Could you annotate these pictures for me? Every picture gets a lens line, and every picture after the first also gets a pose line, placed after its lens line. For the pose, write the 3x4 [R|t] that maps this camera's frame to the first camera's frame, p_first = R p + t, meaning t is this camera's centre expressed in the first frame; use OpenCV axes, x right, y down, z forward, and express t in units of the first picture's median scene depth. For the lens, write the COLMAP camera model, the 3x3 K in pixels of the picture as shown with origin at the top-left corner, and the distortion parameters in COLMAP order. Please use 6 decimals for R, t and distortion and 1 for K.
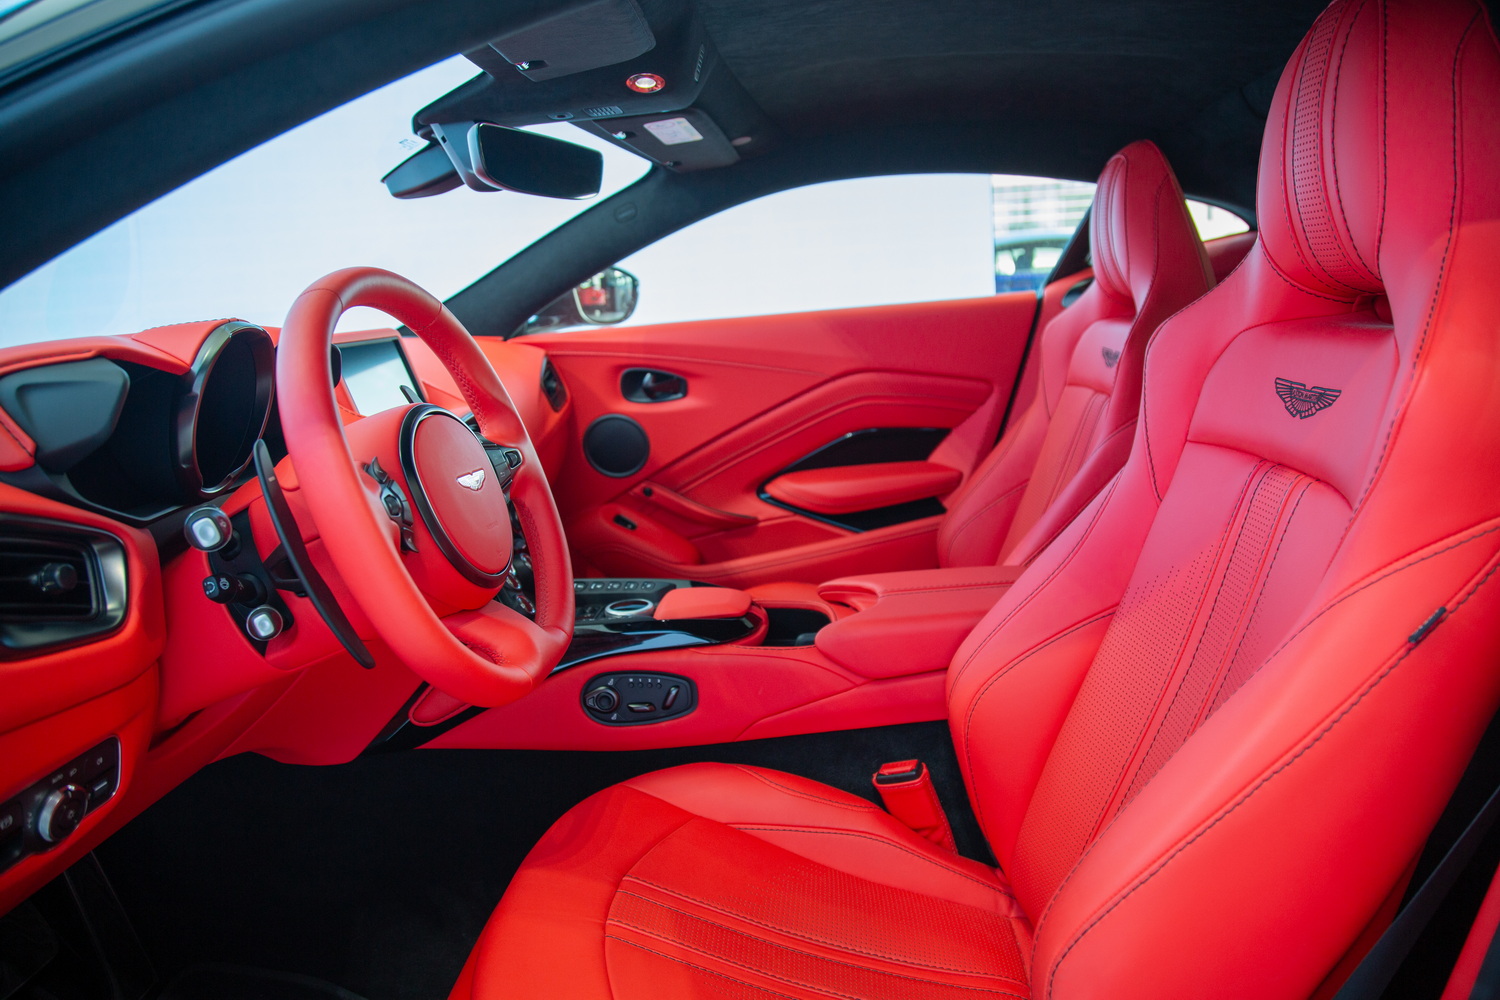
lens RADIAL K [[995.3, 0, 750.0], [0, 995.3, 500.0], [0, 0, 1]] dist [-0.138939, 0.072801]
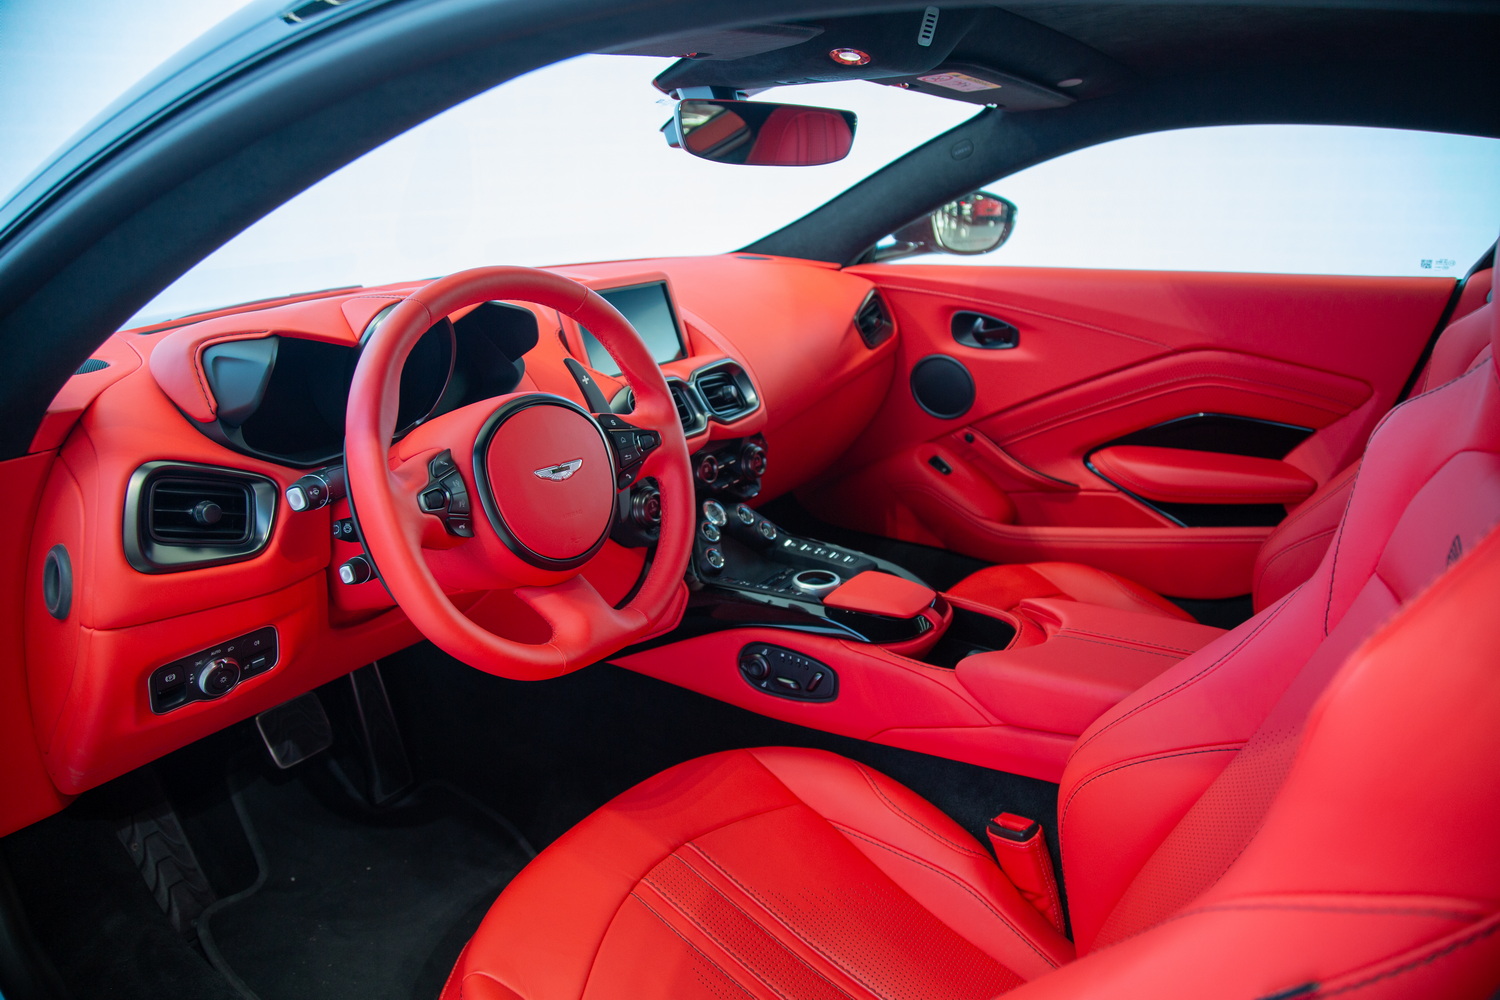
lens RADIAL K [[995.3, 0, 750.0], [0, 995.3, 500.0], [0, 0, 1]] dist [-0.138939, 0.072801]
pose [[0.868810, 0.198082, -0.453798, 0.178054], [-0.137023, 0.976885, 0.164074, -0.086823], [0.475809, -0.080368, 0.875869, 0.061063]]
